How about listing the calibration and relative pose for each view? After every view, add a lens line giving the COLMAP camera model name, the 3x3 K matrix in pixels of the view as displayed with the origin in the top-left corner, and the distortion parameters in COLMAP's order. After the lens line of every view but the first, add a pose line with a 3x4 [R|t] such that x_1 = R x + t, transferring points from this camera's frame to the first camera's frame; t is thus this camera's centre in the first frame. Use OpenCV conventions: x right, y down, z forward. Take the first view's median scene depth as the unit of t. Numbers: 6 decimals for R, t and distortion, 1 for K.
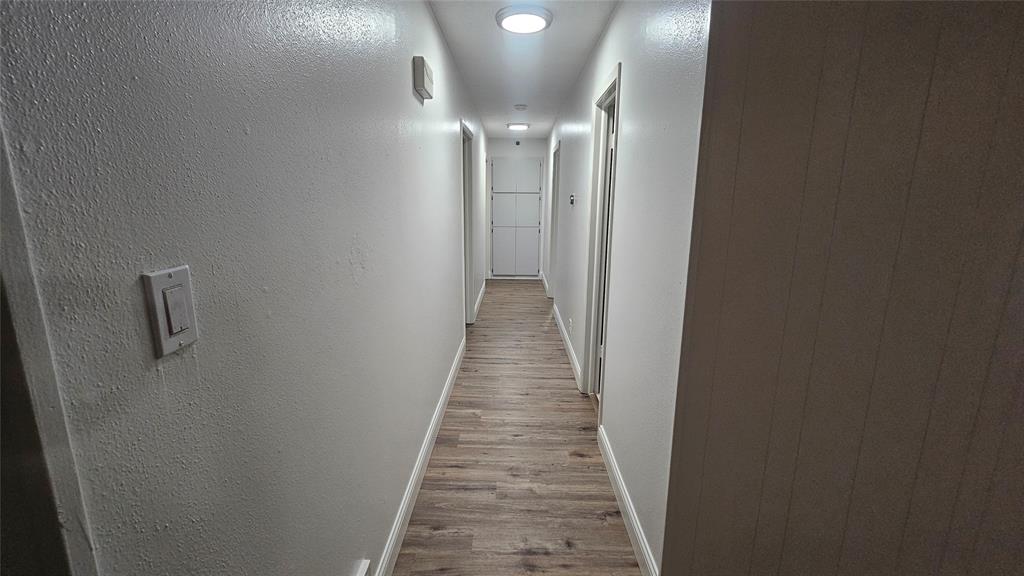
lens RADIAL K [[421.3, 0, 511.0], [0, 421.3, 287.6], [0, 0, 1]] dist [-0.000290, 0.001645]
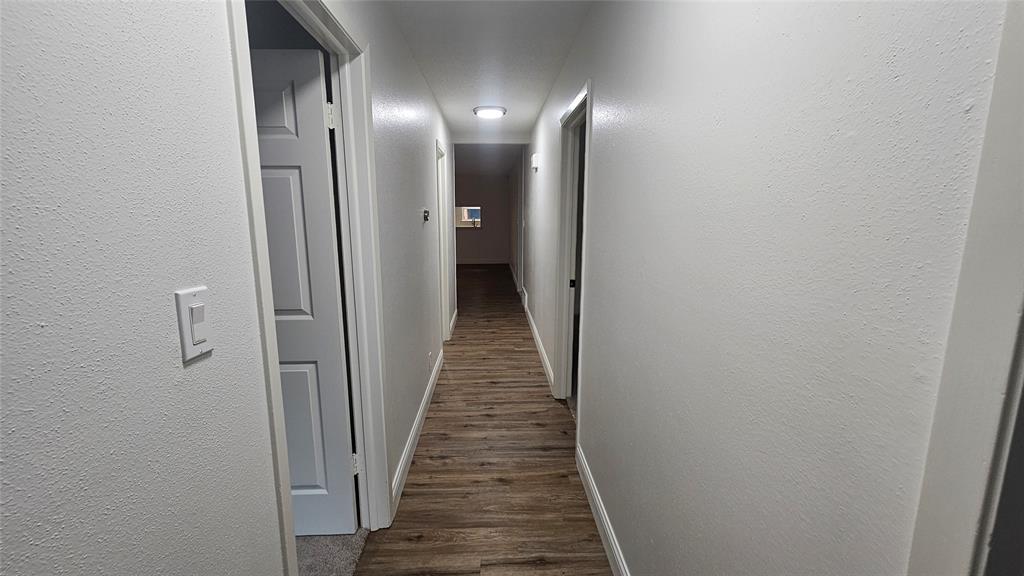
lens RADIAL K [[421.3, 0, 511.2], [0, 421.3, 288.1], [0, 0, 1]] dist [-0.000290, 0.001645]
pose [[-0.998305, -0.001413, -0.058189, 0.026686], [-0.022581, 0.930814, 0.364794, -0.386188], [0.053648, 0.365489, -0.929268, 1.848735]]
